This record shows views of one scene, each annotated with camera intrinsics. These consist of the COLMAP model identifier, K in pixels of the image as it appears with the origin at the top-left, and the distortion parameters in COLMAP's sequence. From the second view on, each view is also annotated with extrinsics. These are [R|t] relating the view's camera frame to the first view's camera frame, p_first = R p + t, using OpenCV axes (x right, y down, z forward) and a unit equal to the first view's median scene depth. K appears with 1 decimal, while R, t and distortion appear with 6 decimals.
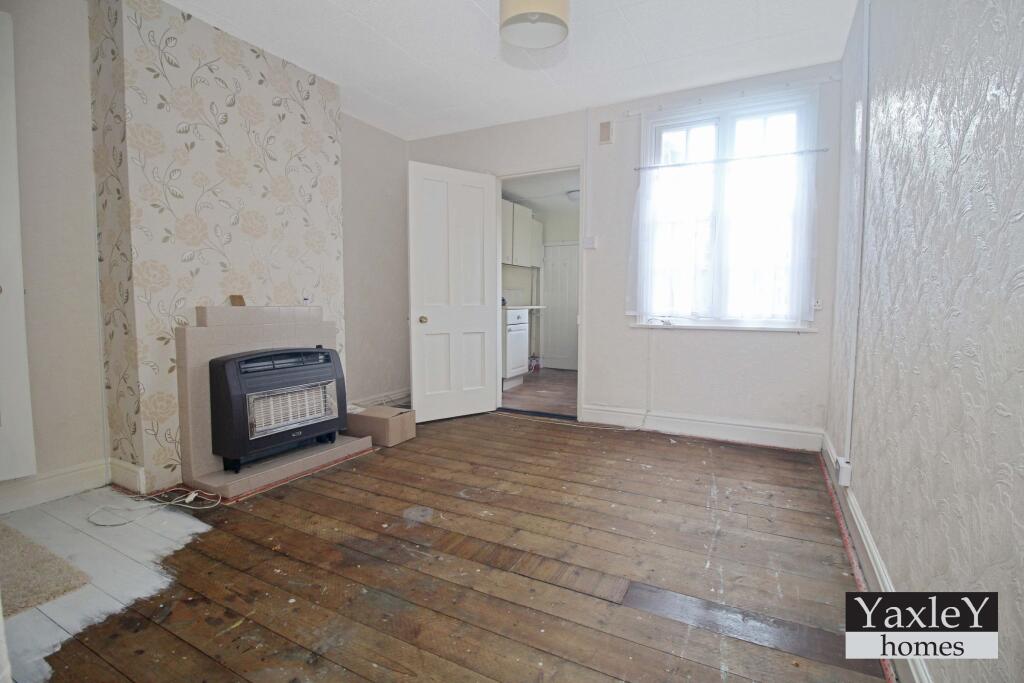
lens RADIAL K [[481.9, 0, 509.5], [0, 481.9, 338.1], [0, 0, 1]] dist [0.000031, 0.000039]
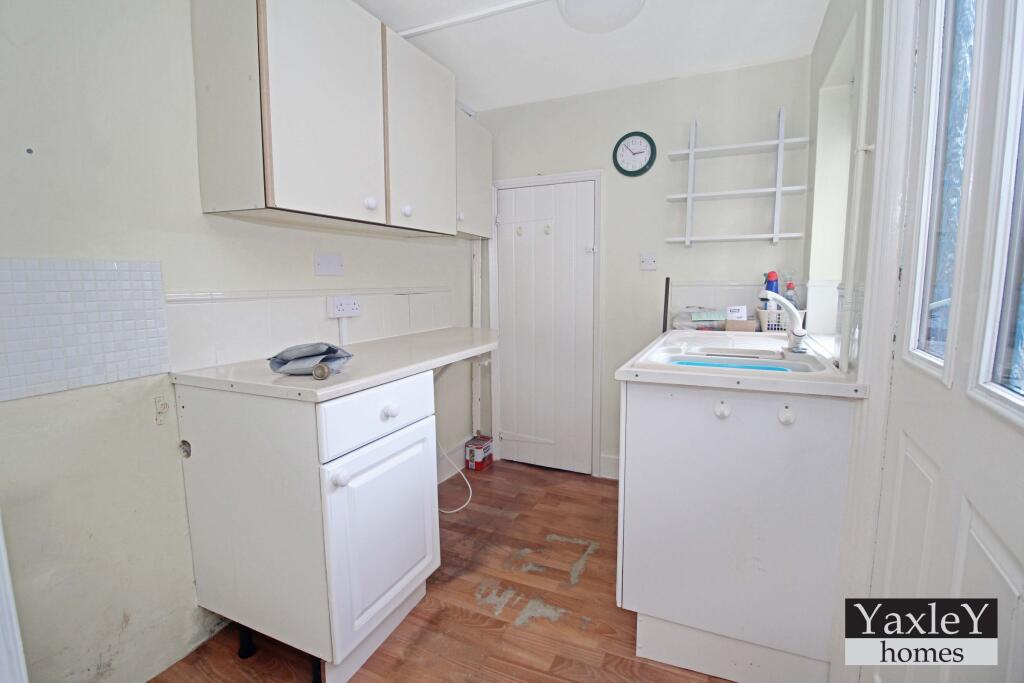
lens RADIAL K [[481.9, 0, 515.6], [0, 481.9, 339.6], [0, 0, 1]] dist [0.000031, 0.000039]
pose [[0.997119, -0.023170, 0.072230, 0.054283], [0.020114, 0.998883, 0.042756, -0.070841], [-0.073140, -0.041180, 0.996471, 0.555363]]
